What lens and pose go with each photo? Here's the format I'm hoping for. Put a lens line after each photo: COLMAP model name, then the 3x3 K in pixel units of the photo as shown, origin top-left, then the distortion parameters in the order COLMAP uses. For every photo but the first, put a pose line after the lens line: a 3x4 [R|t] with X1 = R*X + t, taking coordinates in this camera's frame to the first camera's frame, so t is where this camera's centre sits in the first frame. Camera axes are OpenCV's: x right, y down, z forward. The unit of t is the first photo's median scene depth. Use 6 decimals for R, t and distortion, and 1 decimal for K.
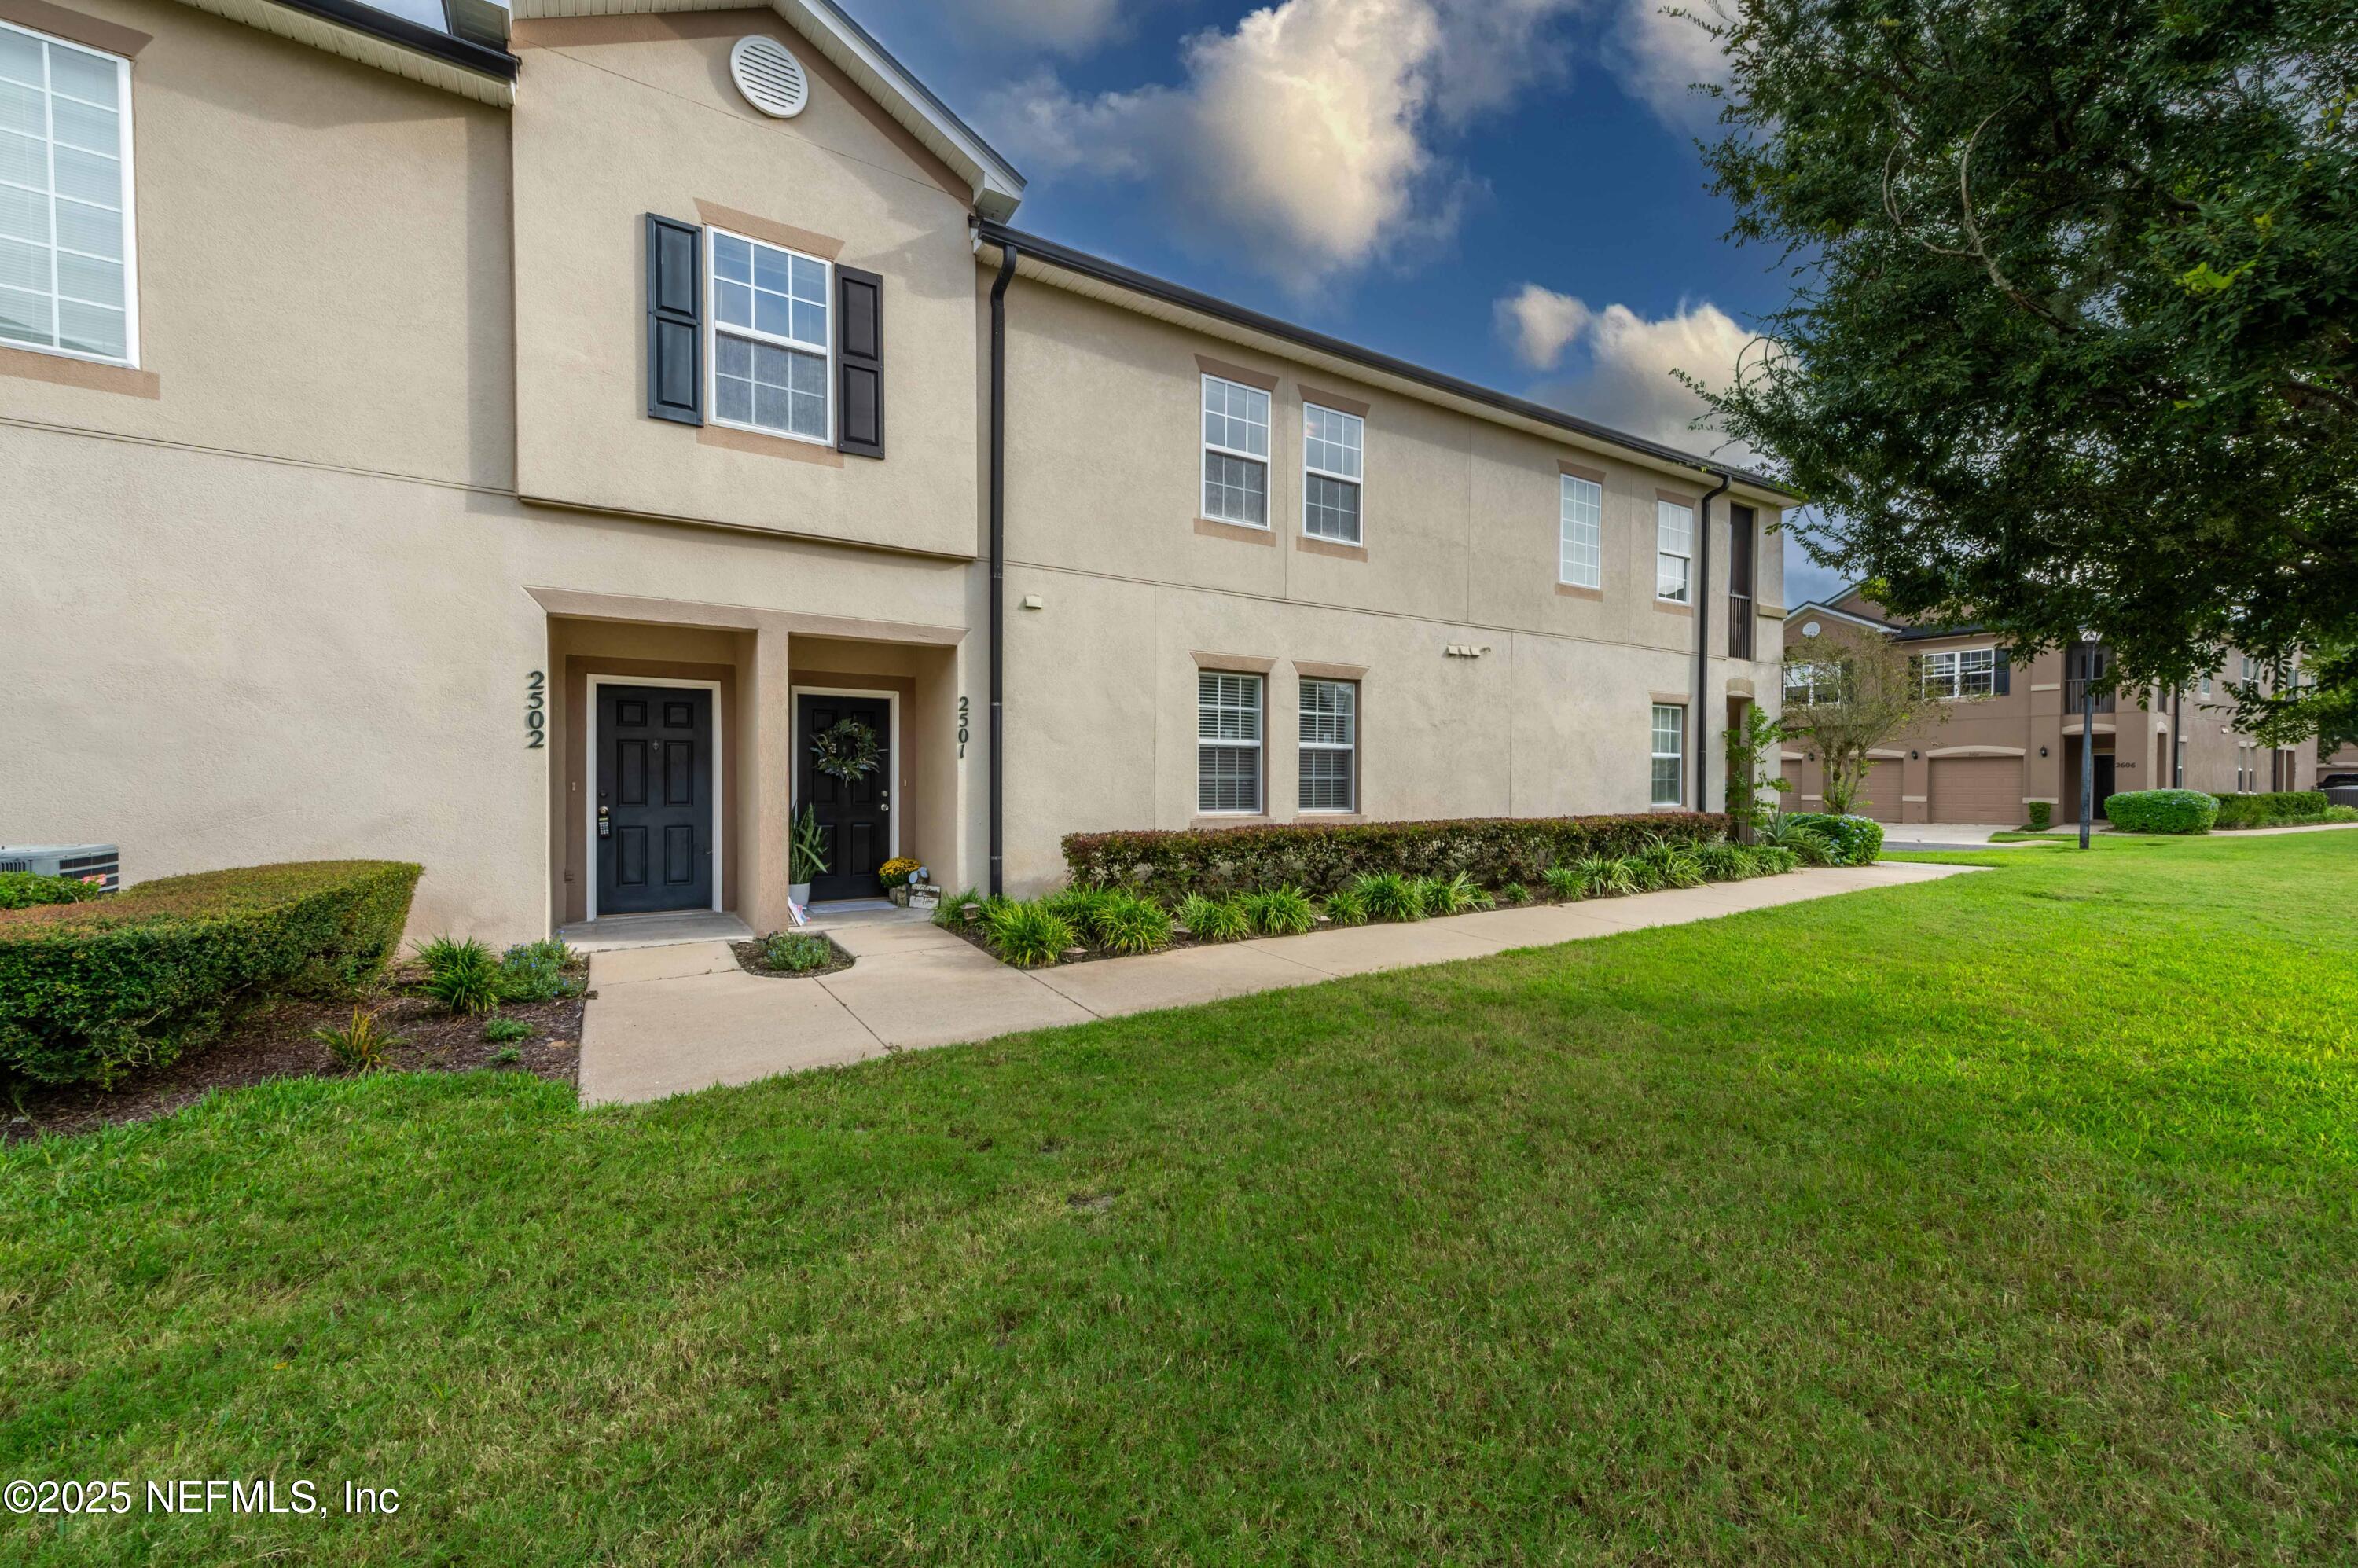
lens RADIAL K [[898.6, 0, 1177.2], [0, 898.6, 777.0], [0, 0, 1]] dist [0.011692, -0.000082]
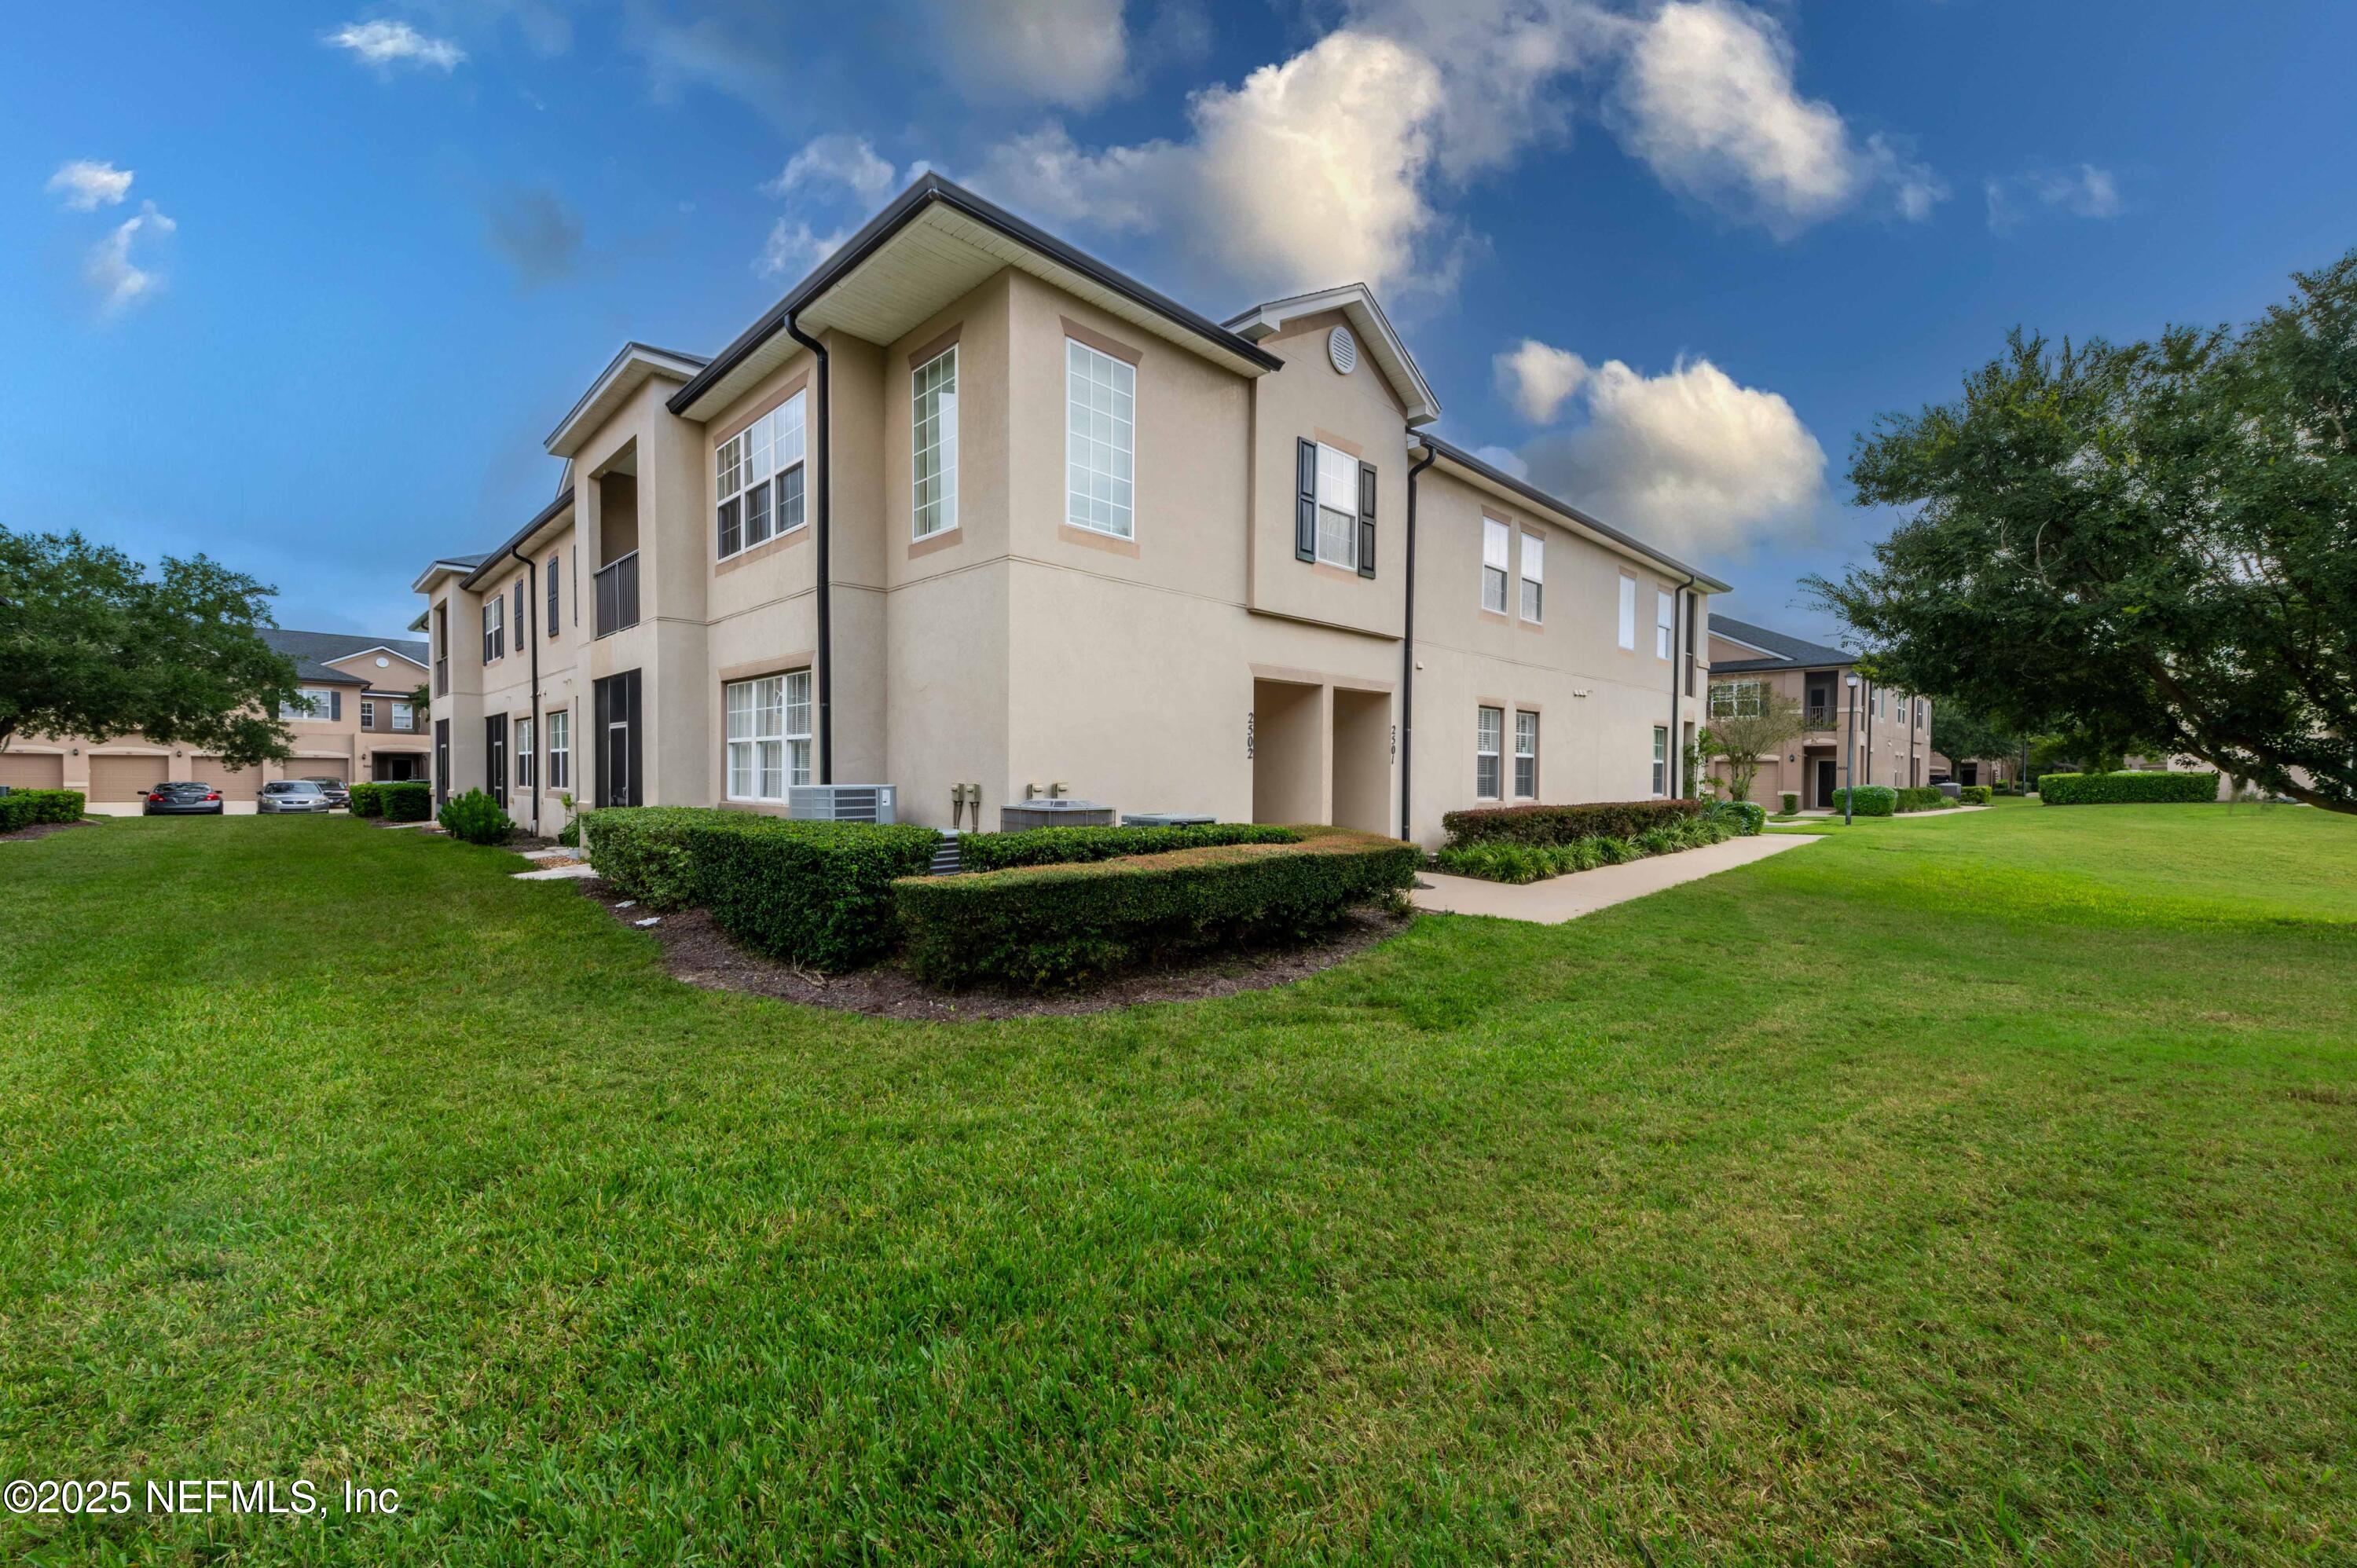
lens RADIAL K [[923.4, 0, 1178.3], [0, 923.4, 791.7], [0, 0, 1]] dist [0.019987, -0.000460]
pose [[0.970616, -0.003065, 0.240615, -0.838903], [-0.001293, 0.999838, 0.017955, -0.000798], [-0.240632, -0.017738, 0.970454, -0.420367]]
